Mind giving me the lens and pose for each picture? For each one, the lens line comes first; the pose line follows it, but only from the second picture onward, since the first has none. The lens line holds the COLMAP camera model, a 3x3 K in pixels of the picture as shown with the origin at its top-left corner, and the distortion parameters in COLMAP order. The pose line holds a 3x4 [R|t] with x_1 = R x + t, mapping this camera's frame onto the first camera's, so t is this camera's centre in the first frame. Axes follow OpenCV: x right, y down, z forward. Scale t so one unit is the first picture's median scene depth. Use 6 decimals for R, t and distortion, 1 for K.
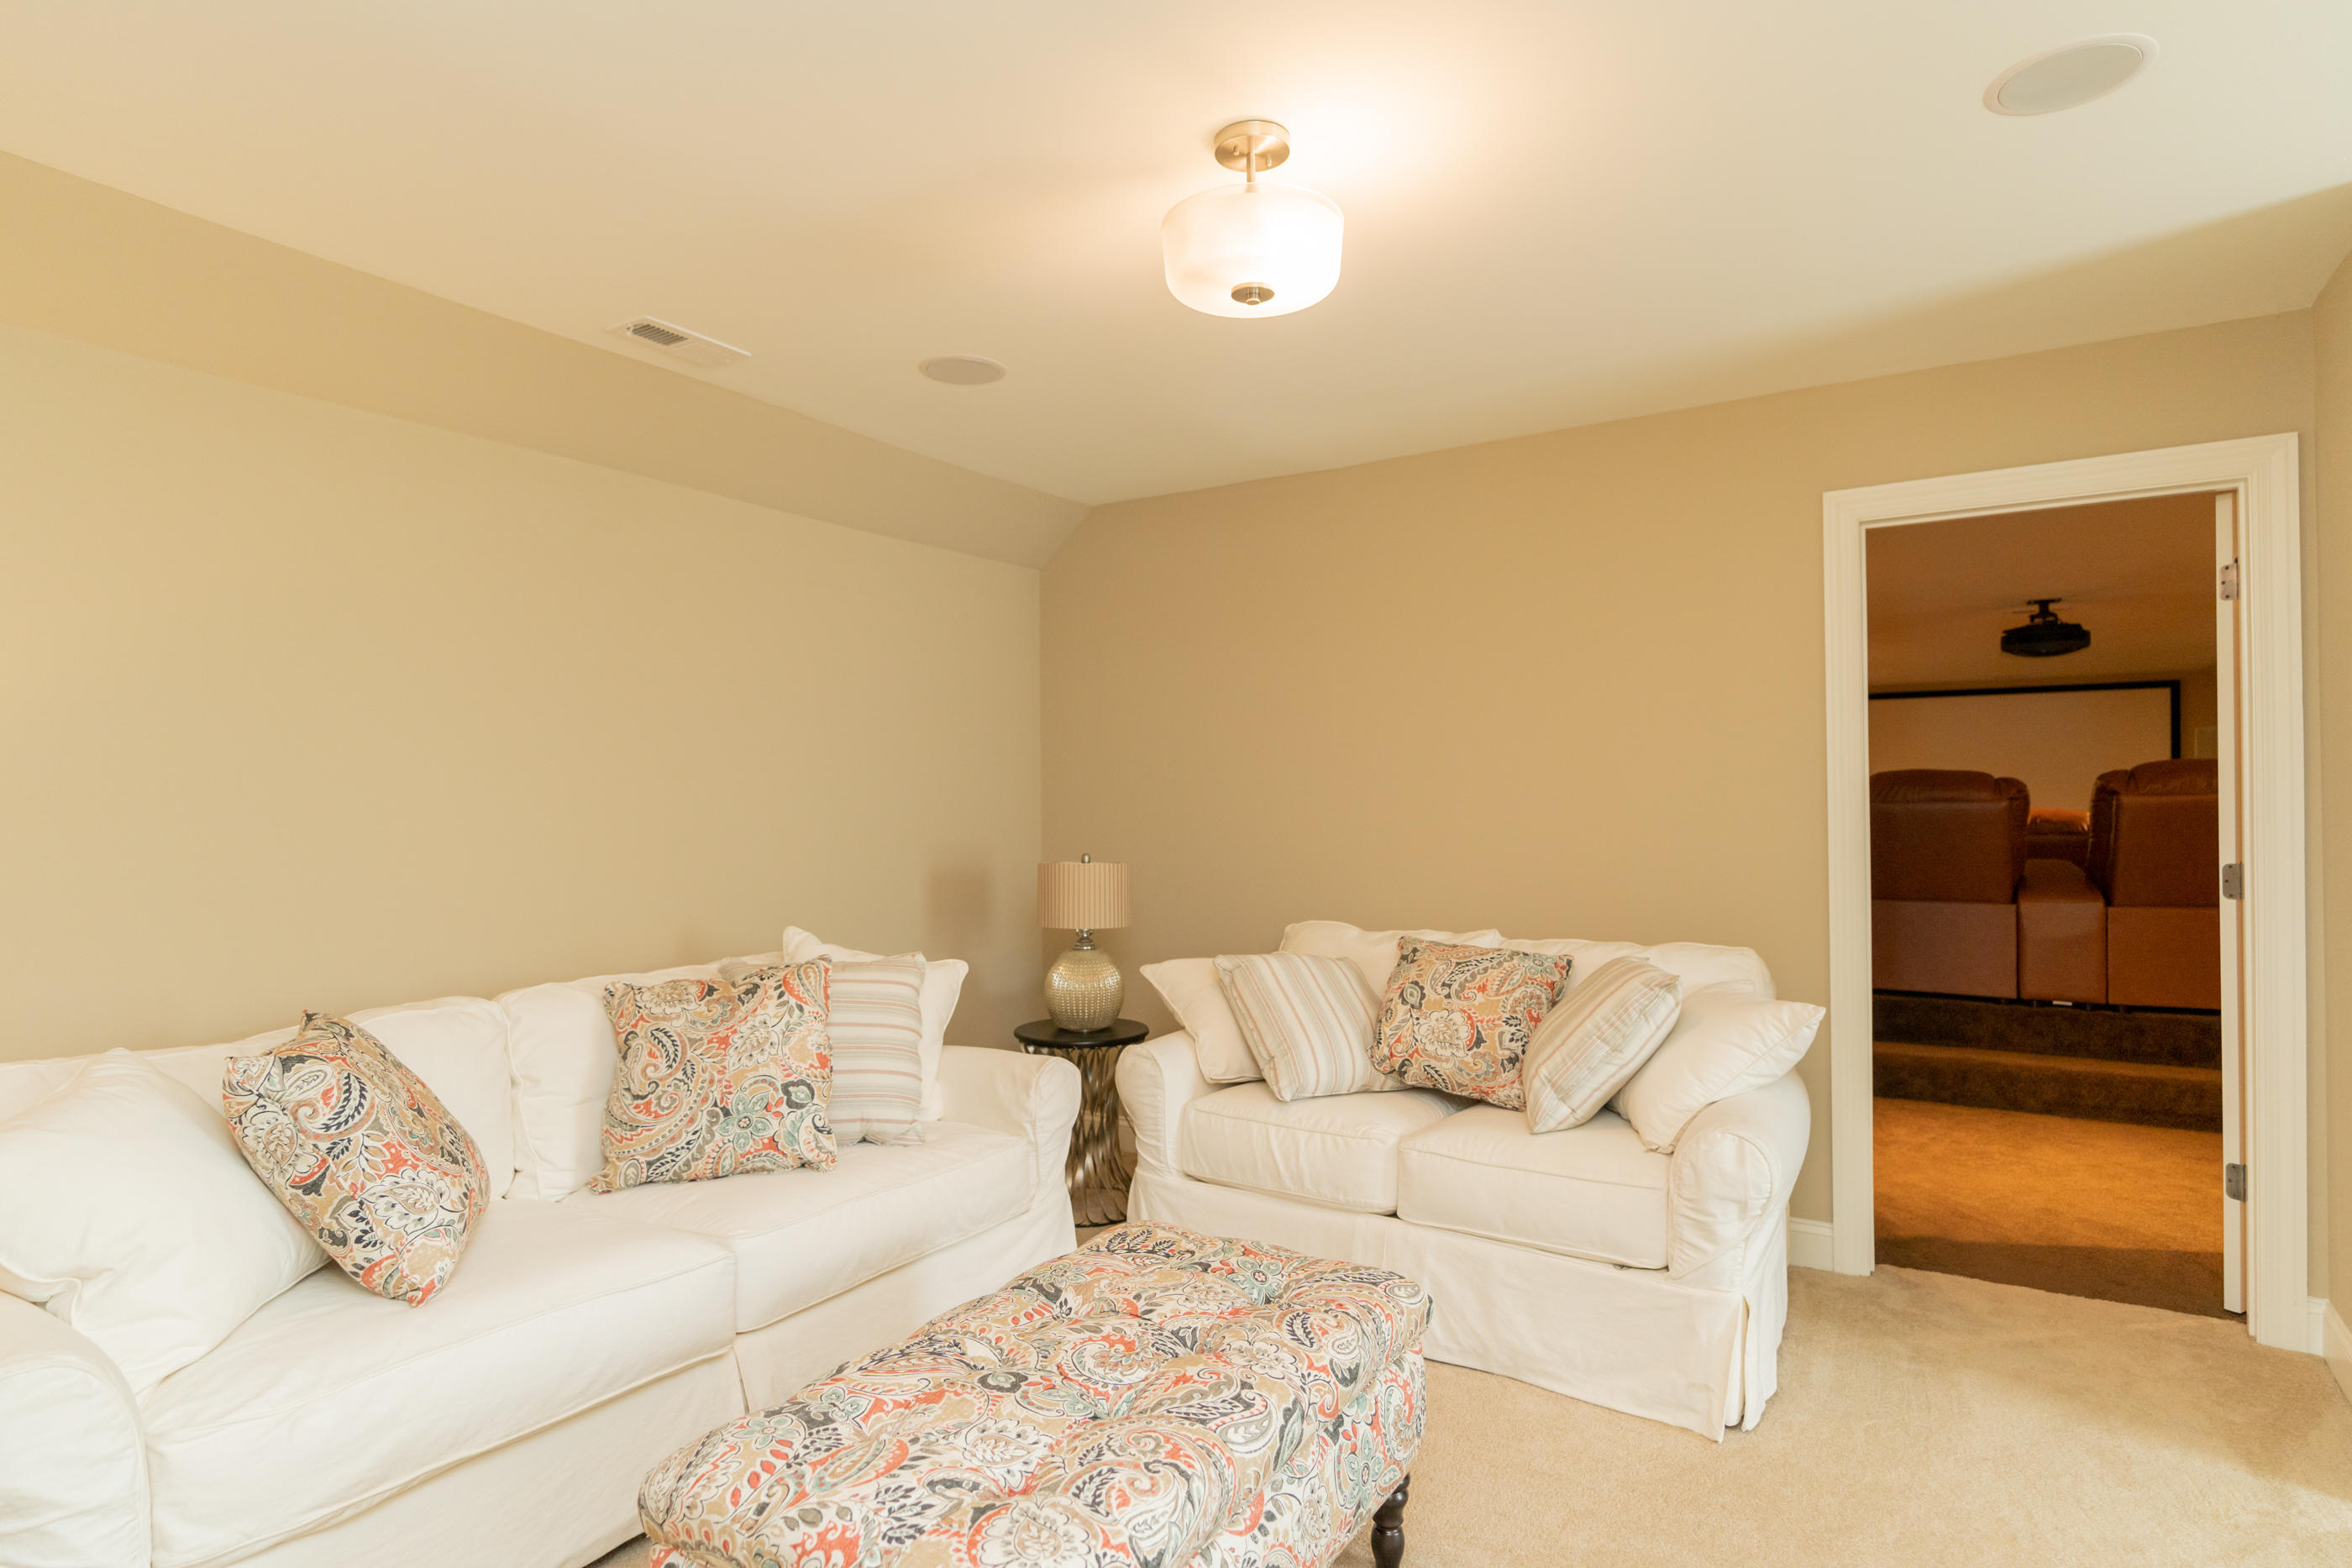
lens RADIAL K [[1239.5, 0, 1182.0], [0, 1239.5, 803.7], [0, 0, 1]] dist [-0.002078, 0.000193]
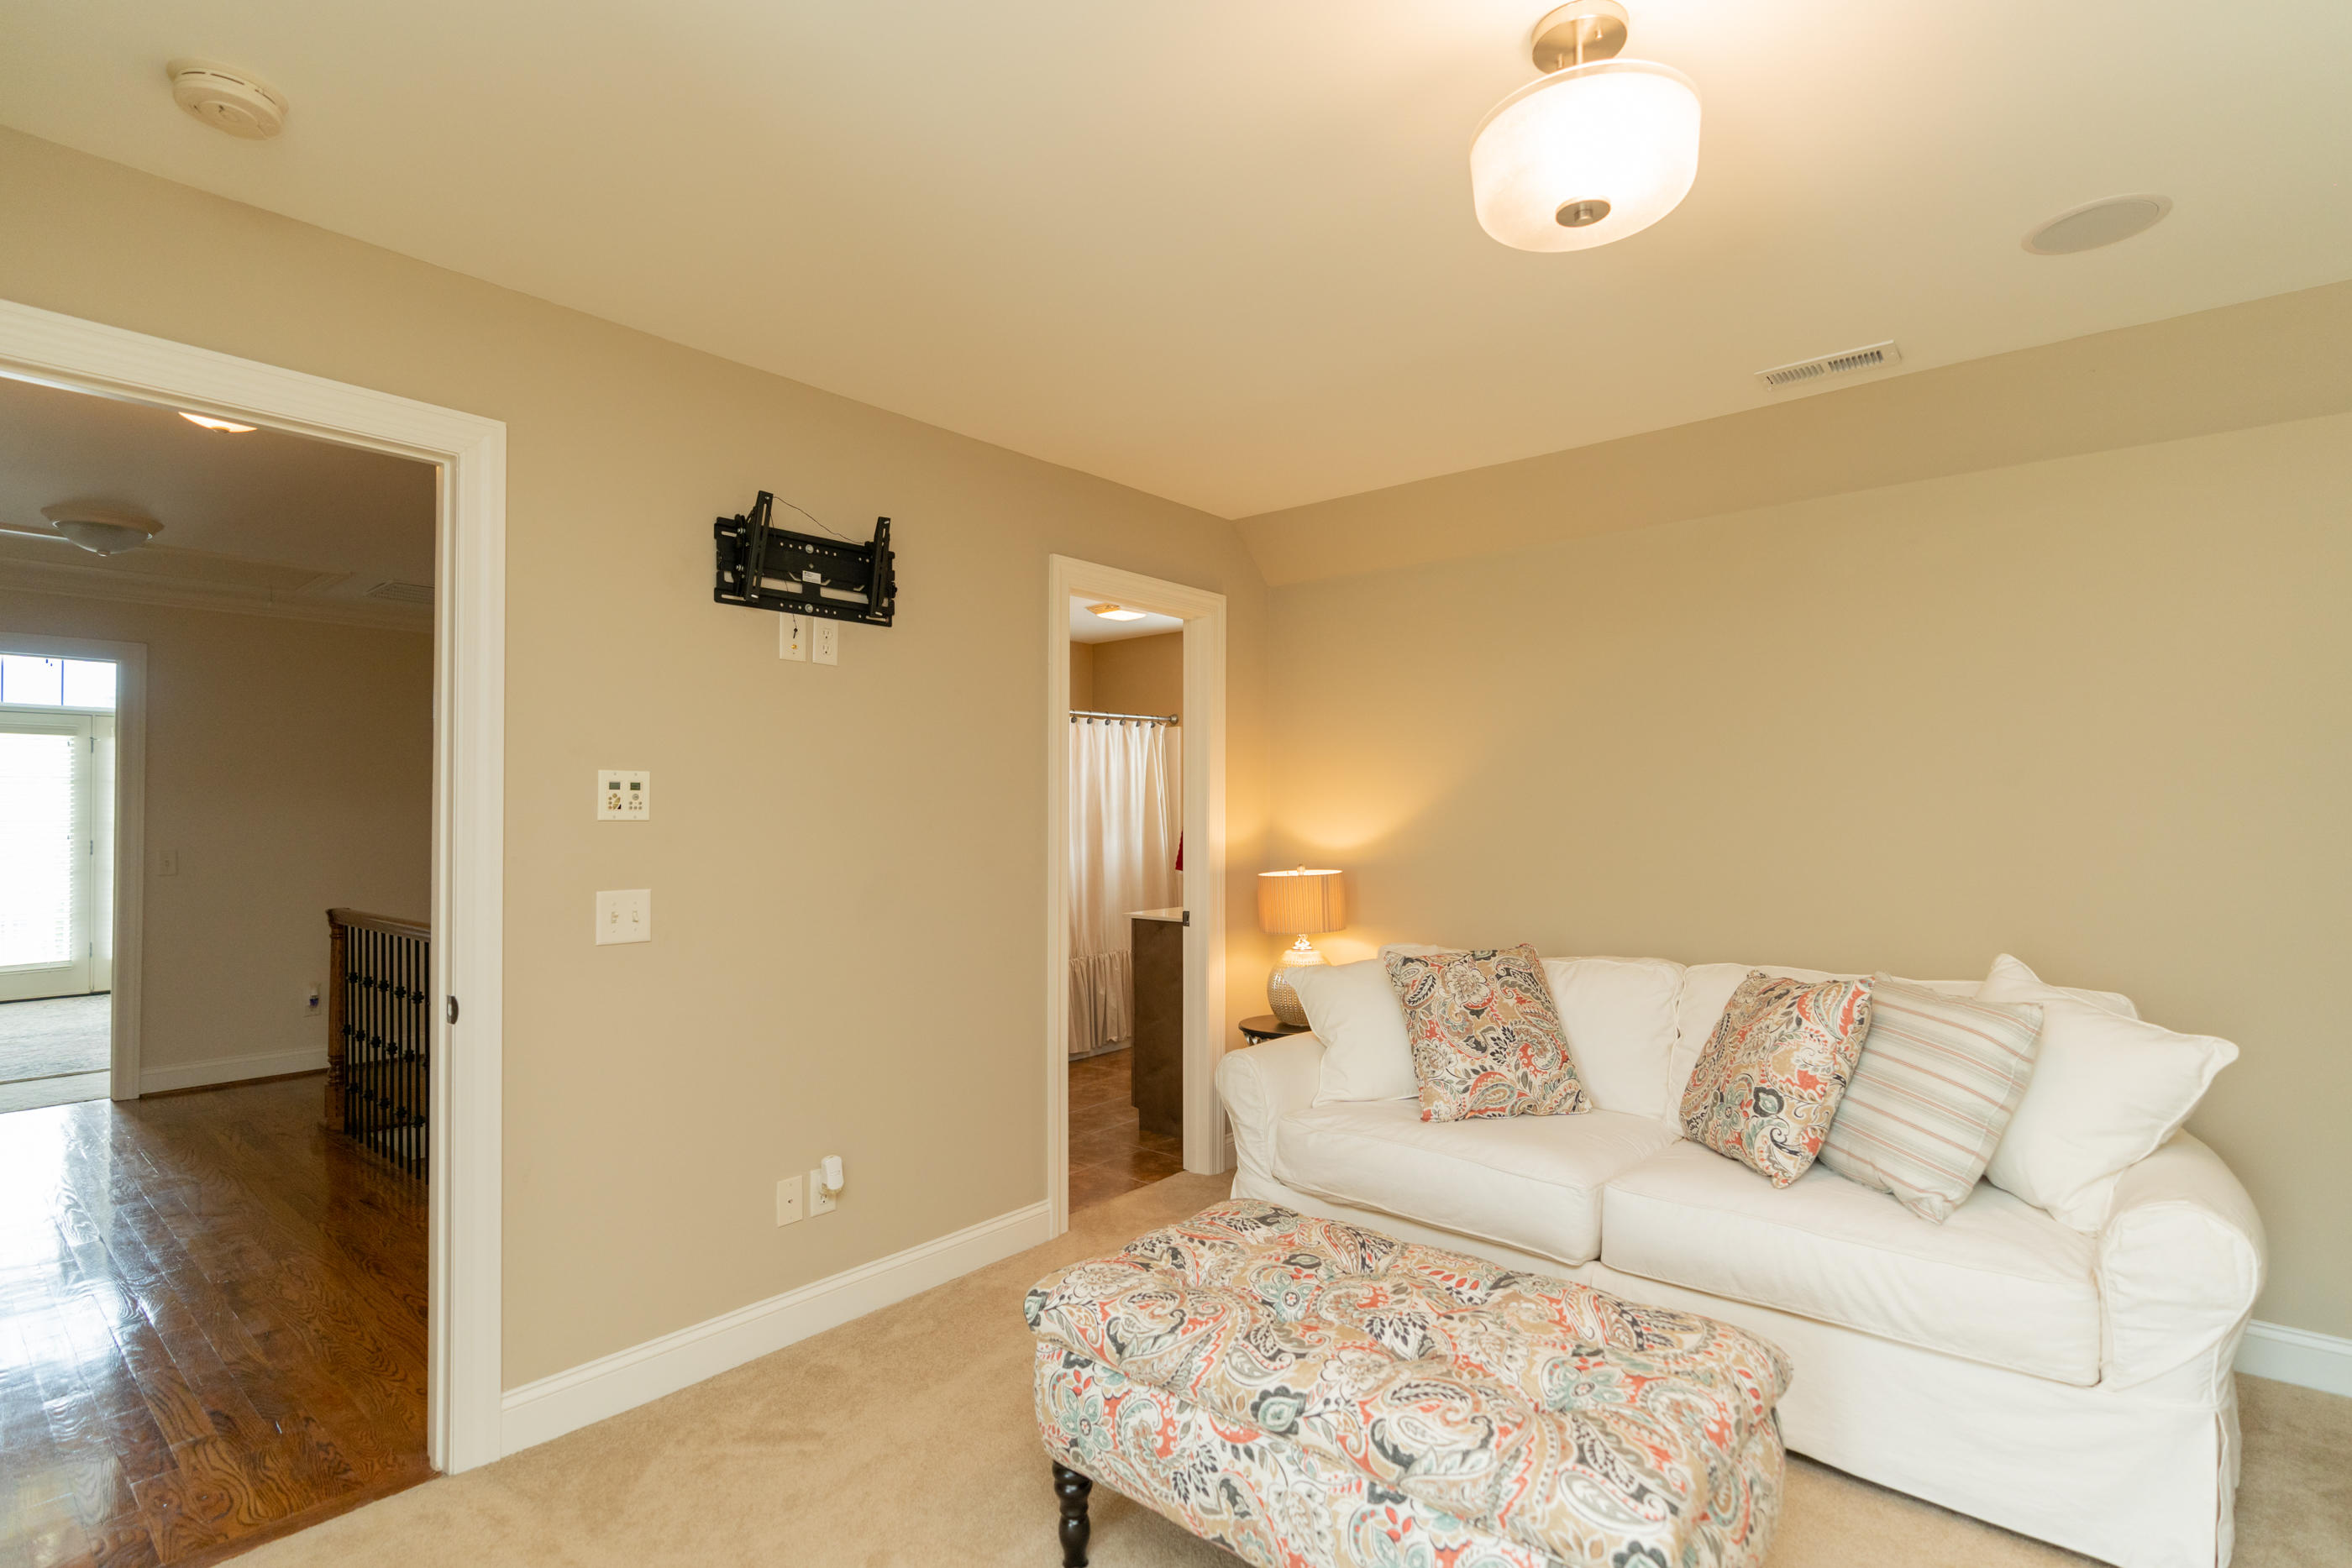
lens RADIAL K [[1127.2, 0, 1171.2], [0, 1127.2, 796.2], [0, 0, 1]] dist [-0.046326, 0.019426]
pose [[-0.148439, -0.009976, -0.988871, 0.663584], [0.003537, 0.999937, -0.010618, -0.006724], [0.988915, -0.005073, -0.148395, 0.661208]]
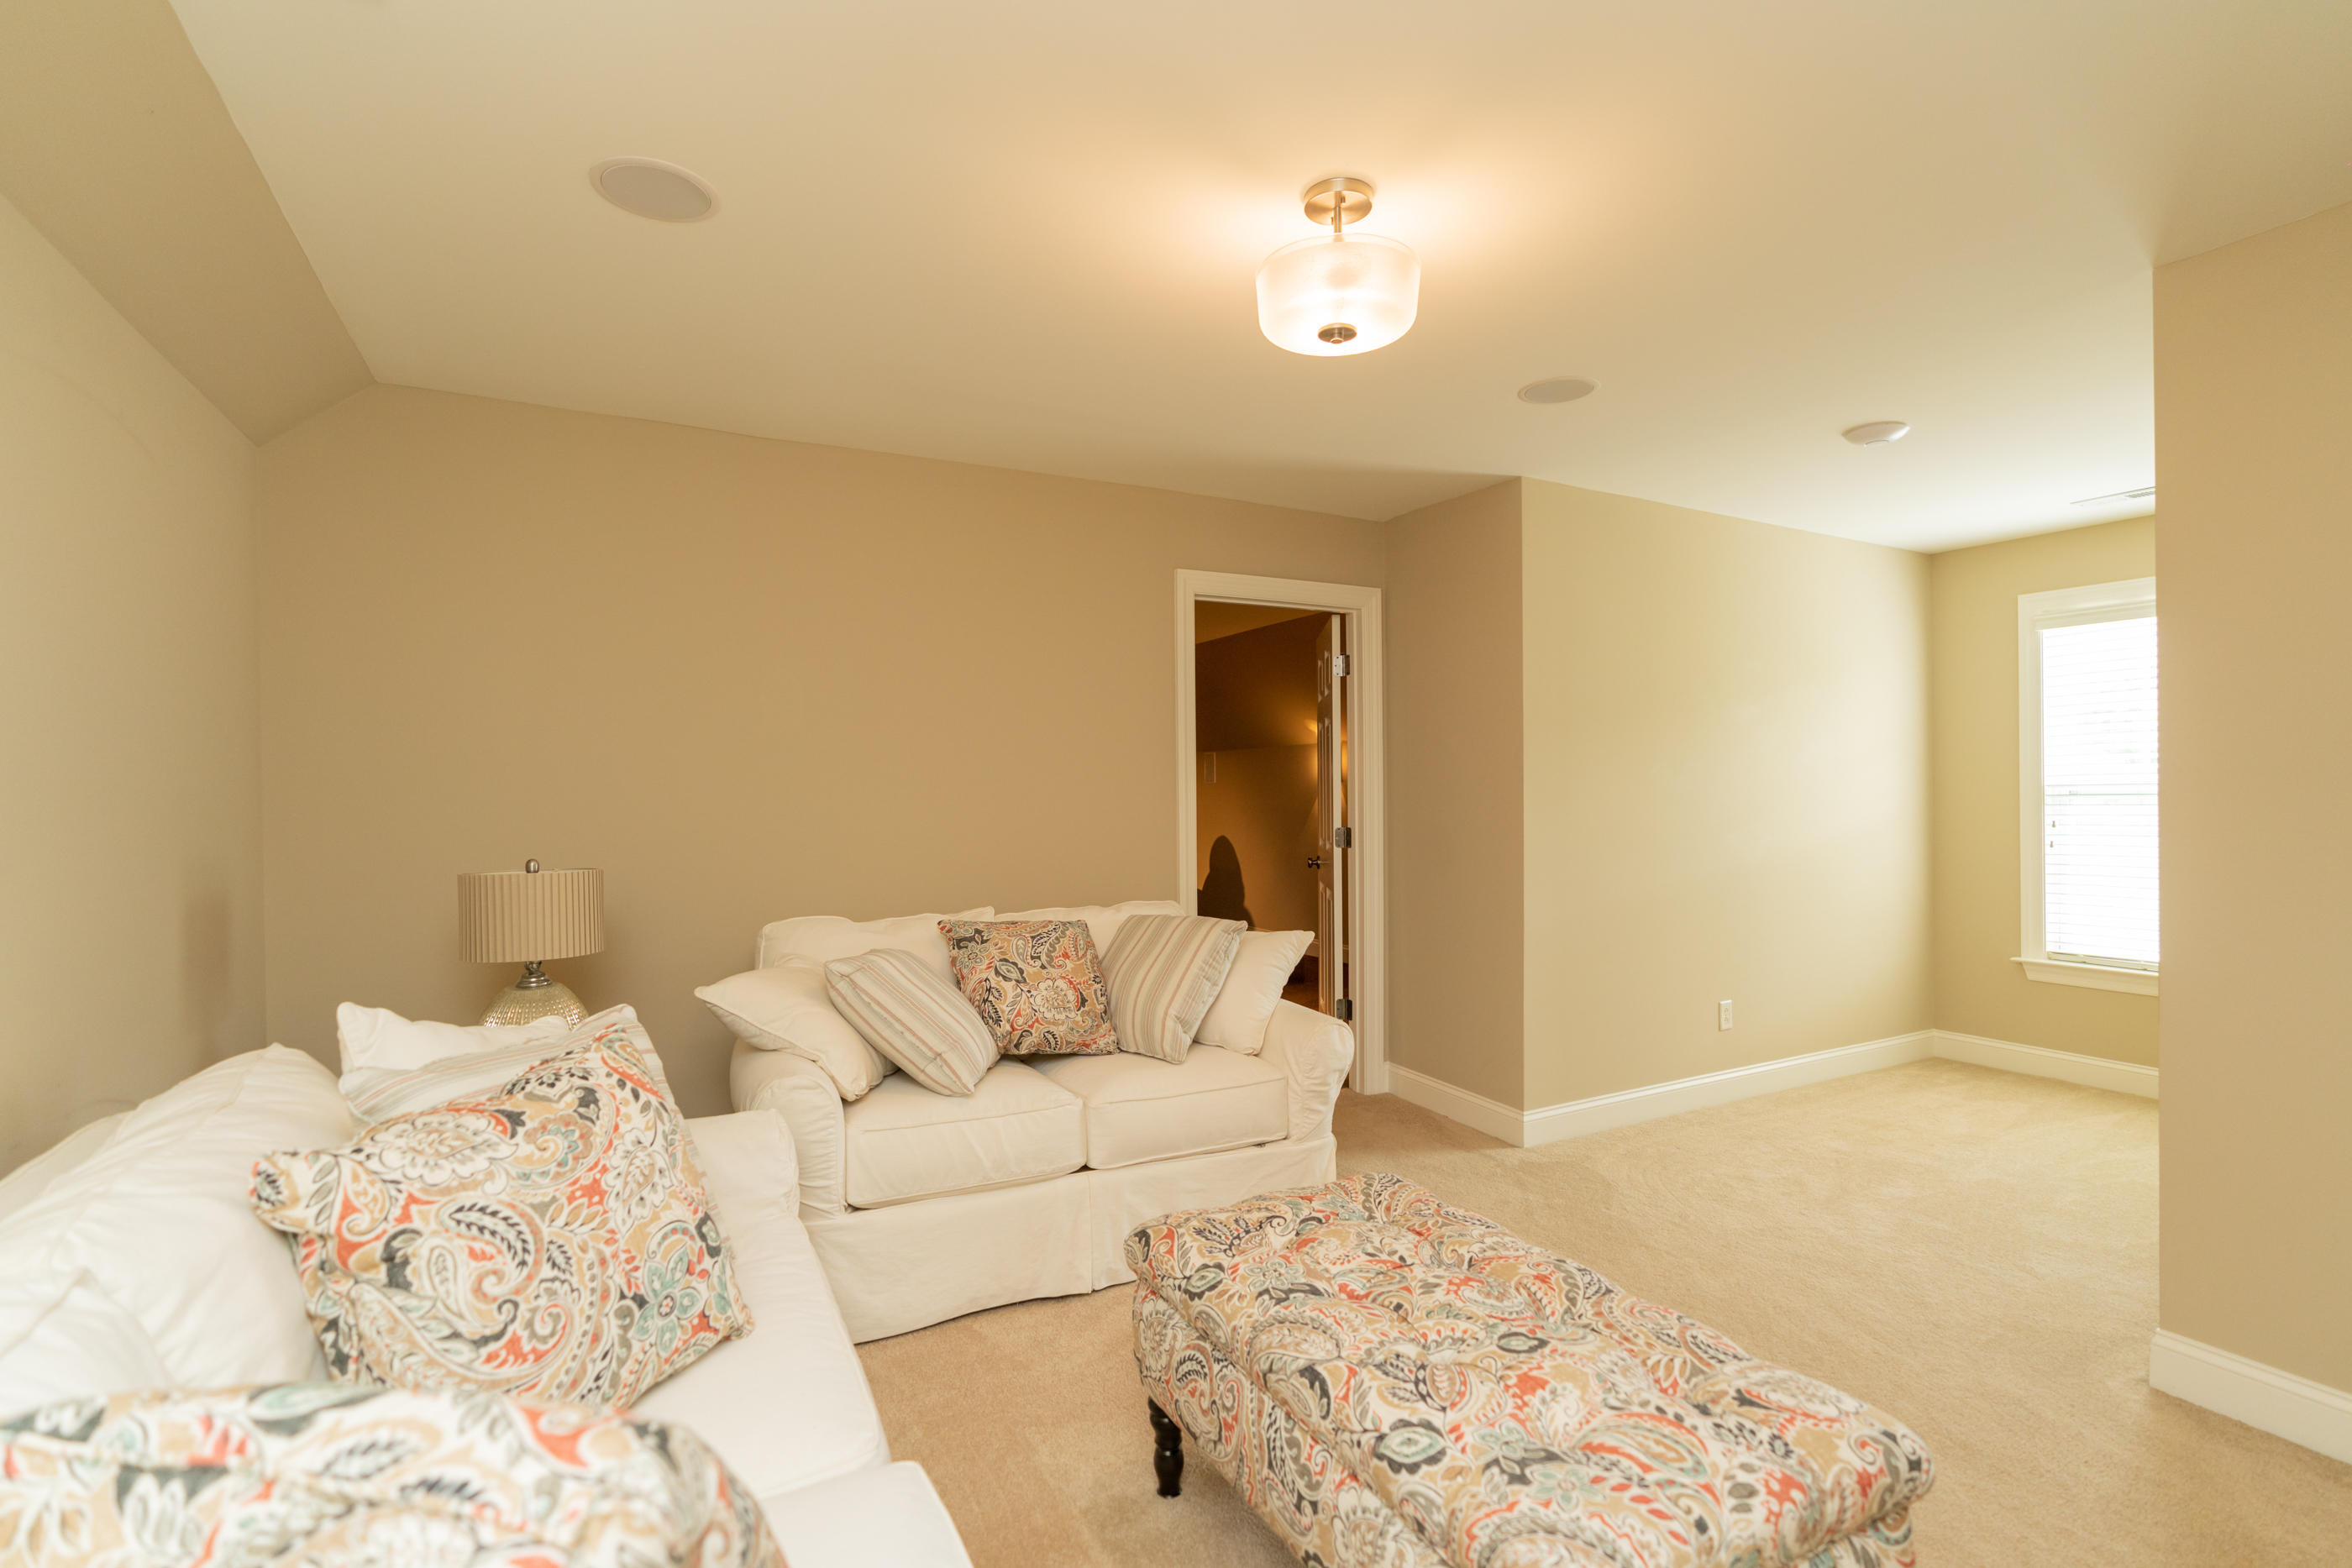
lens RADIAL K [[1078.4, 0, 1180.4], [0, 1078.4, 797.6], [0, 0, 1]] dist [-0.004672, 0.000396]
pose [[0.504851, -0.003361, 0.863200, -0.678554], [0.003453, 0.999992, 0.001874, 0.003810], [-0.863200, 0.002035, 0.504859, 0.502363]]
